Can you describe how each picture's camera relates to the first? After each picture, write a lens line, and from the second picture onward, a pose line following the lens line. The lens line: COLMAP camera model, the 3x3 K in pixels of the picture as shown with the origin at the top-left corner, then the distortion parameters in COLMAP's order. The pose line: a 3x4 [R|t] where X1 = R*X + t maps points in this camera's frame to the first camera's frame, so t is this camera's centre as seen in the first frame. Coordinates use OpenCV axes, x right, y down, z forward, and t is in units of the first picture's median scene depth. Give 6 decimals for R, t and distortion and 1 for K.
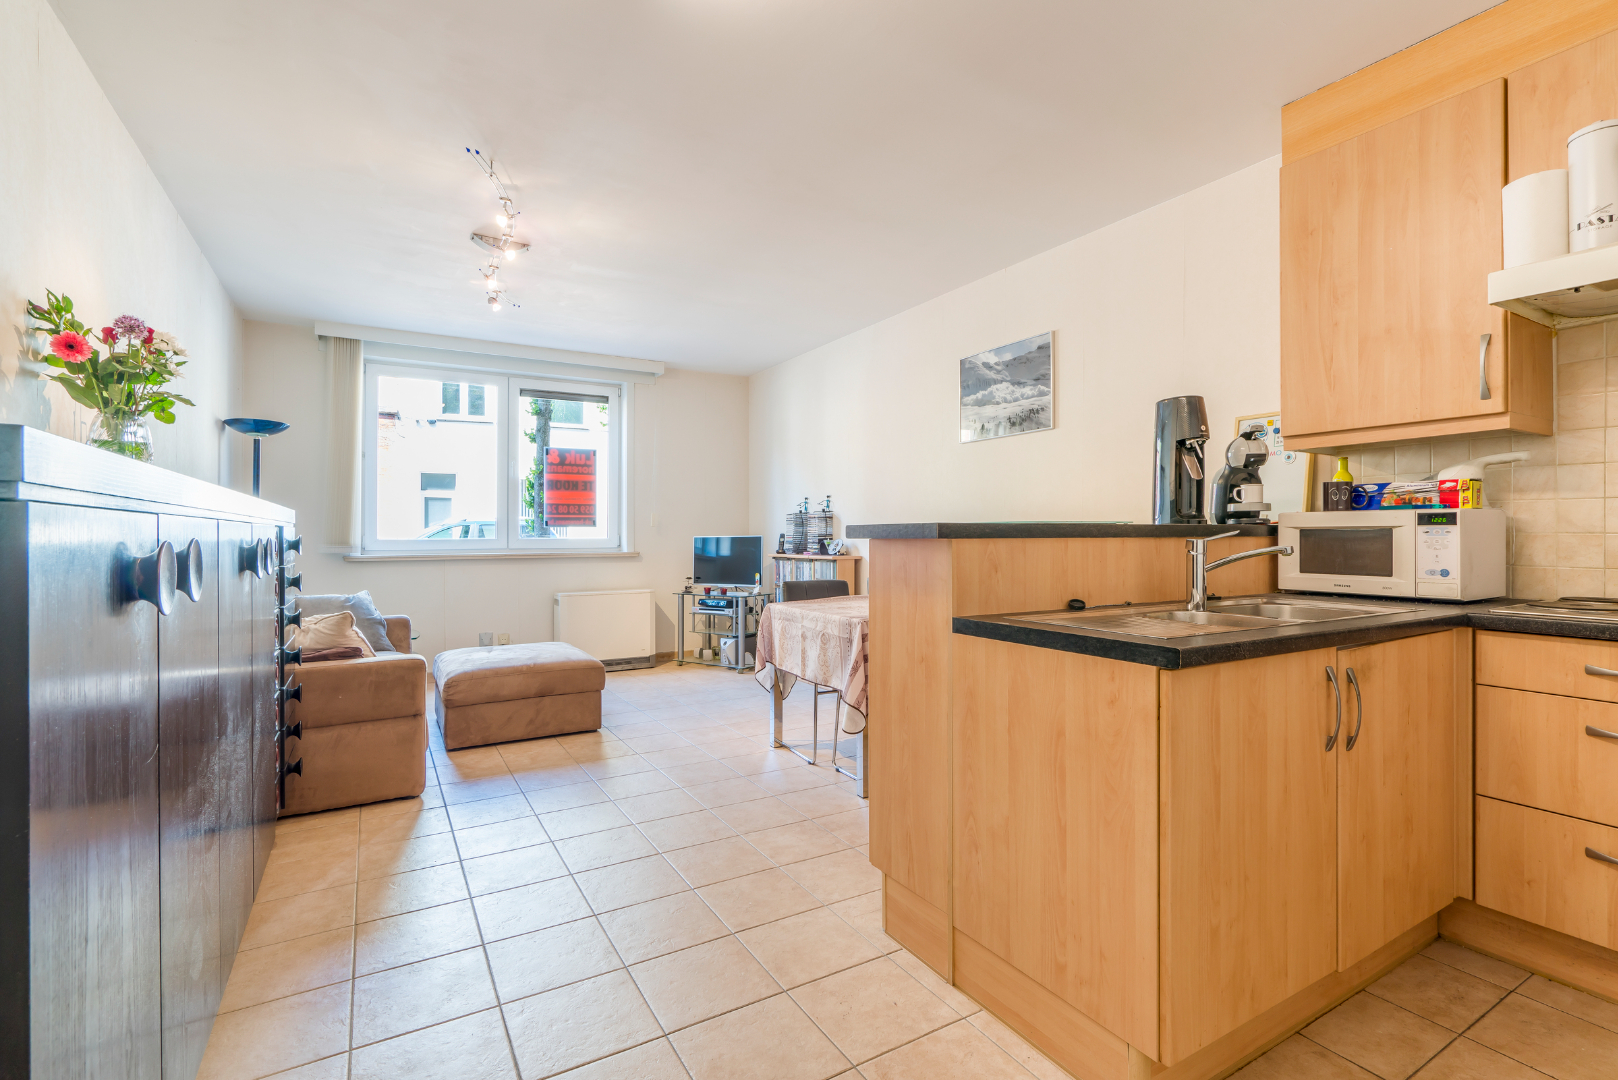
lens RADIAL K [[736.6, 0, 815.5], [0, 736.6, 538.4], [0, 0, 1]] dist [-0.001064, 0.000357]
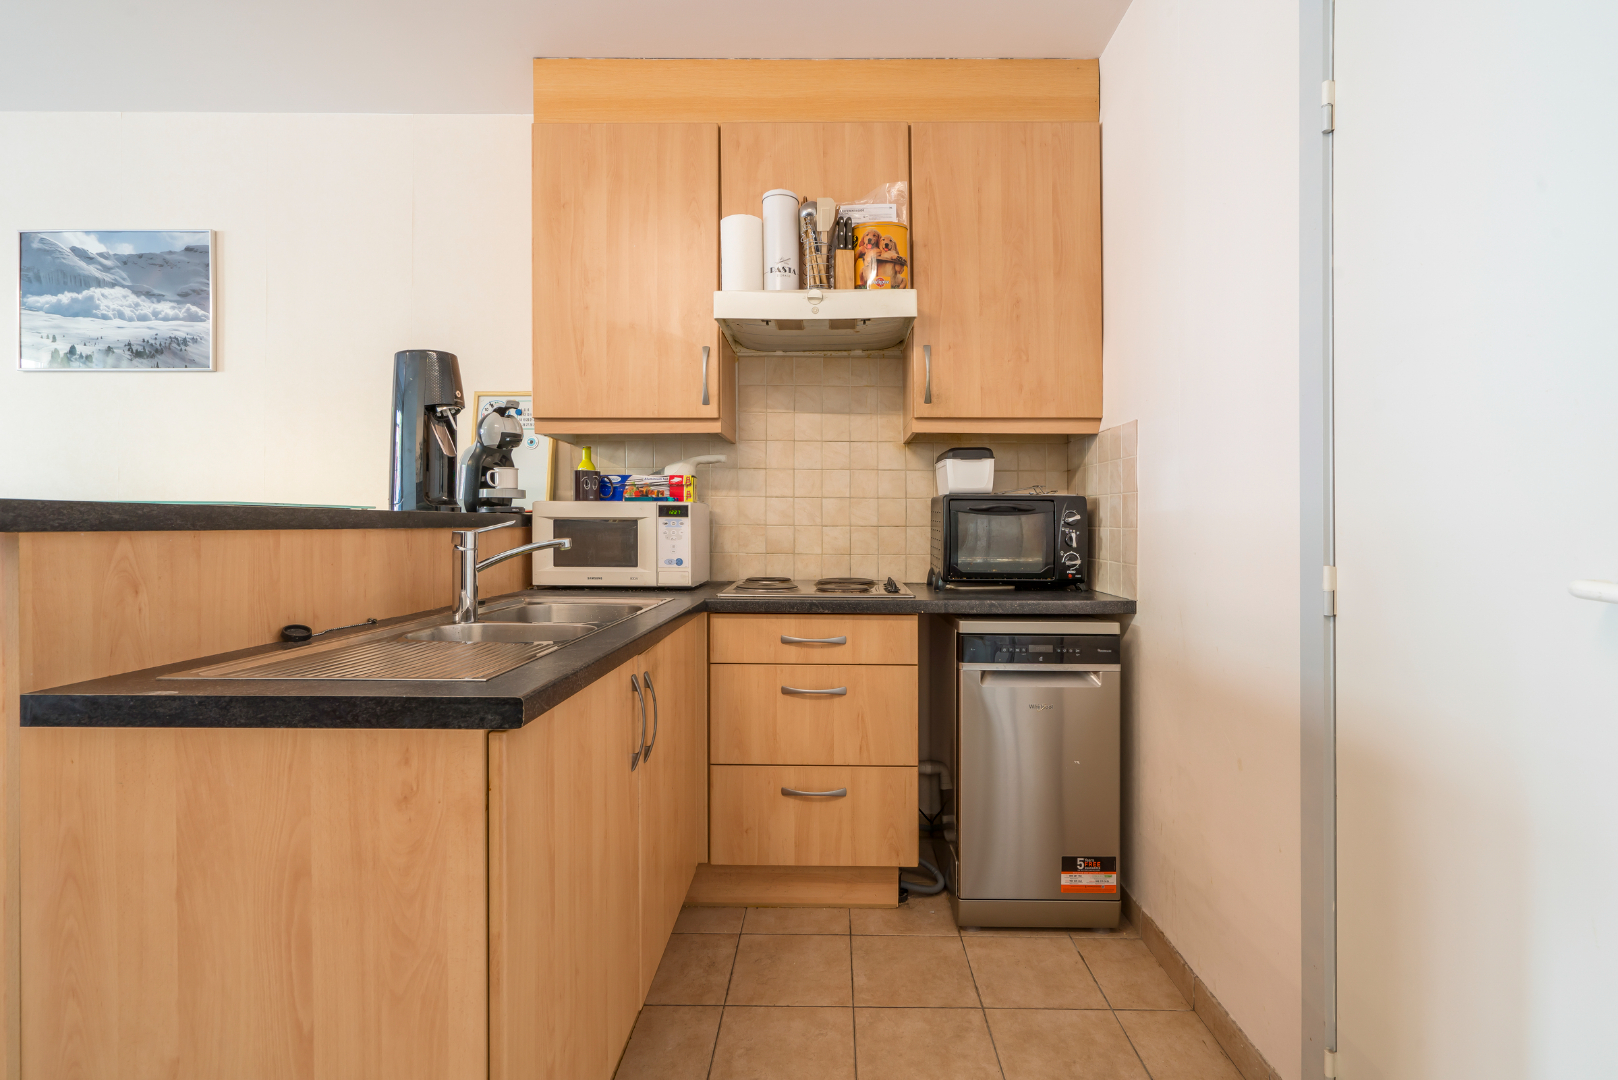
lens RADIAL K [[741.6, 0, 818.8], [0, 741.6, 528.6], [0, 0, 1]] dist [-0.003737, 0.001387]
pose [[0.518385, 0.000094, 0.855147, 0.022152], [-0.001729, 0.999998, 0.000938, -0.001650], [-0.855146, -0.001965, 0.518384, 0.157702]]
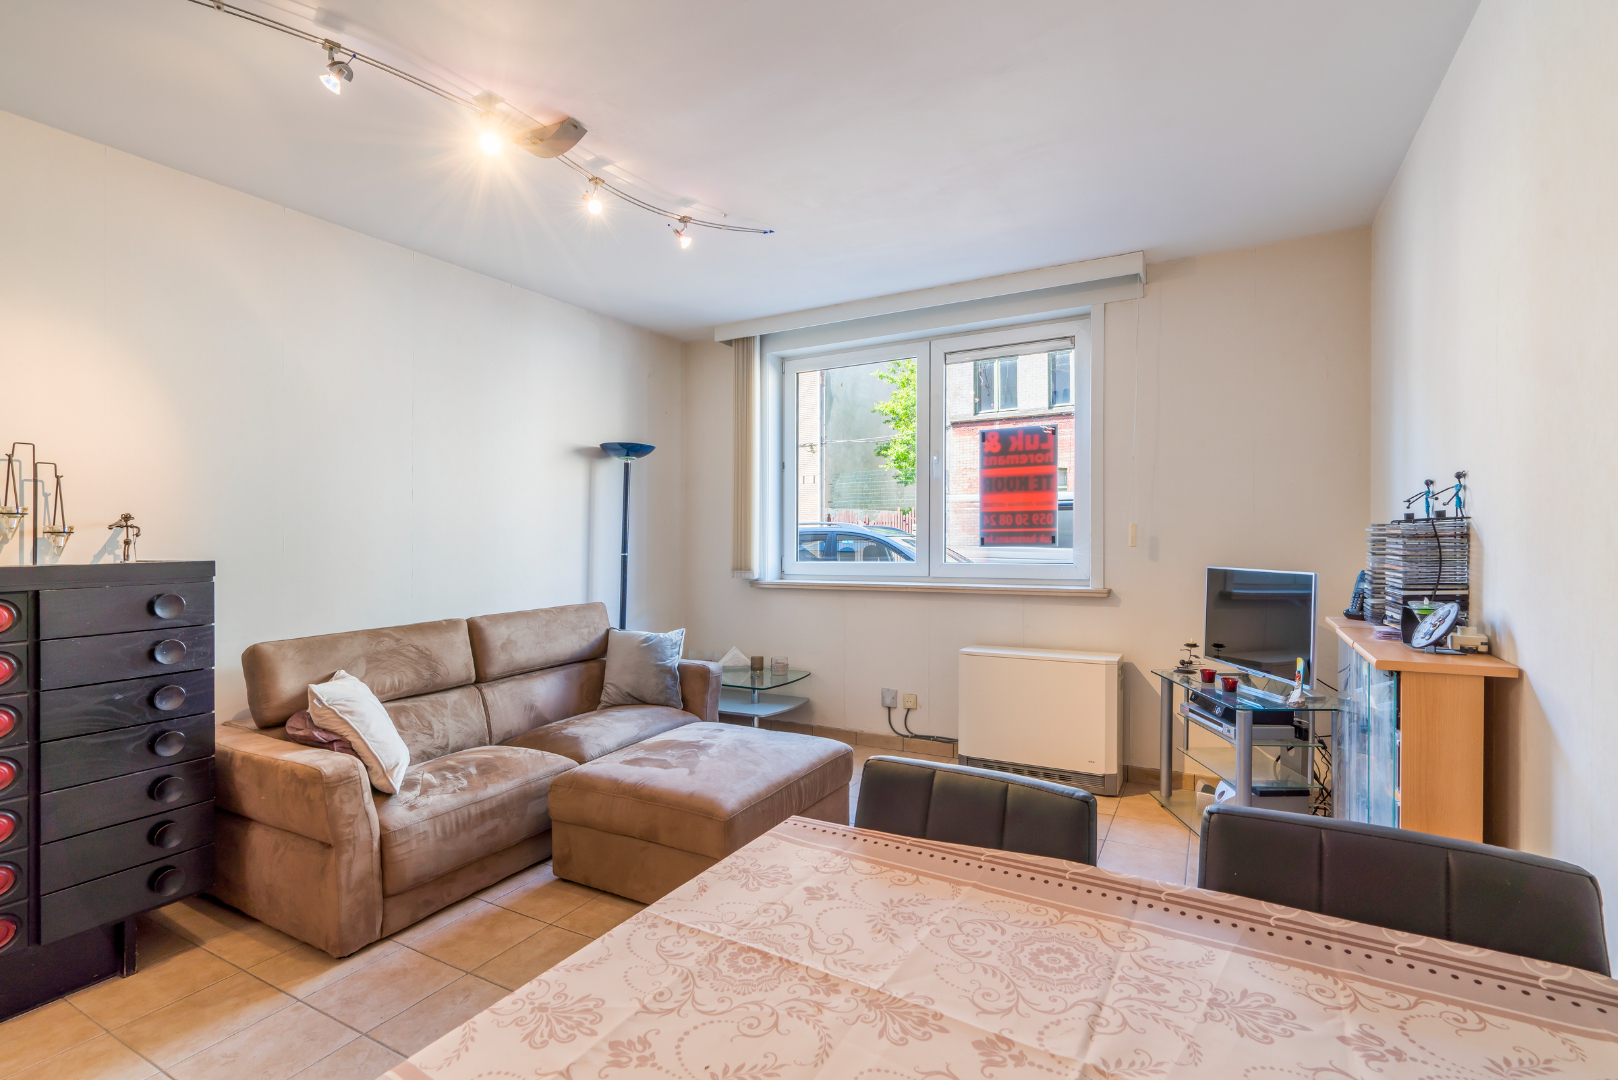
lens RADIAL K [[741.6, 0, 818.8], [0, 741.6, 528.6], [0, 0, 1]] dist [-0.003737, 0.001387]
pose [[0.511021, -0.013769, -0.859458, 0.275536], [0.005508, 0.999904, -0.012744, -0.043847], [0.859551, 0.001779, 0.511047, 0.925217]]
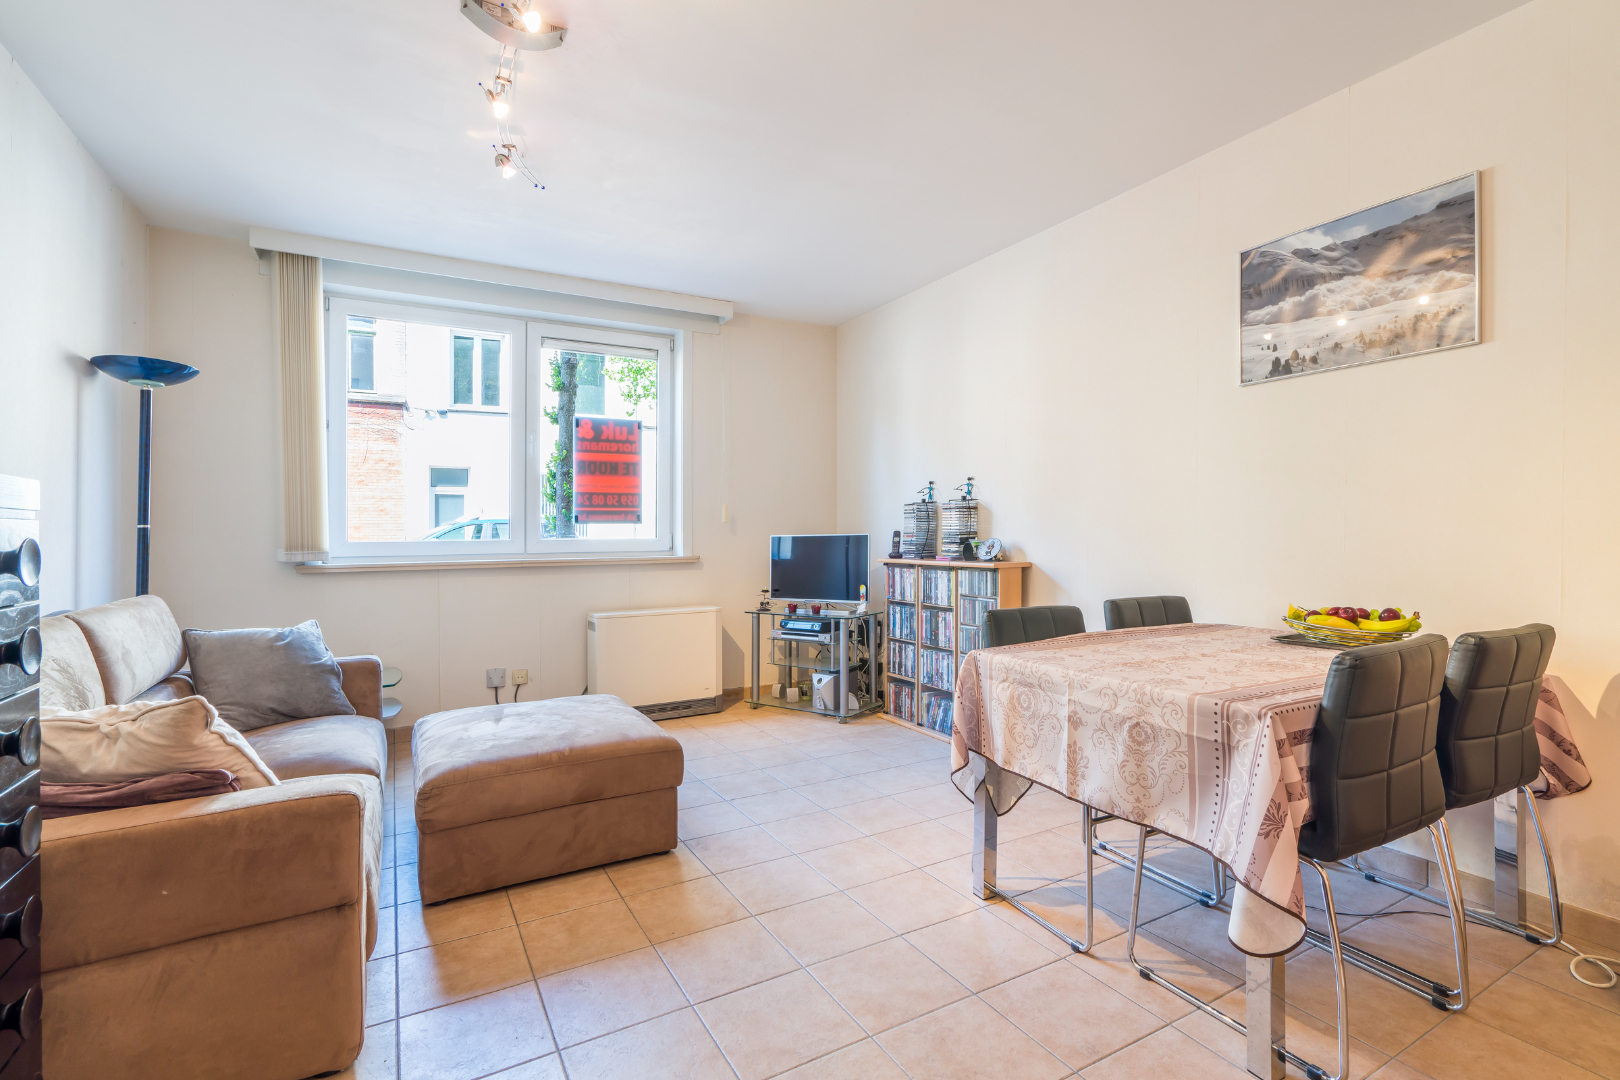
lens RADIAL K [[742.5, 0, 819.8], [0, 742.5, 528.5], [0, 0, 1]] dist [-0.003737, 0.001387]
pose [[0.999859, -0.004964, -0.016051, -0.192586], [0.004790, 0.999930, -0.010862, -0.002302], [0.016104, 0.010784, 0.999812, 0.454095]]
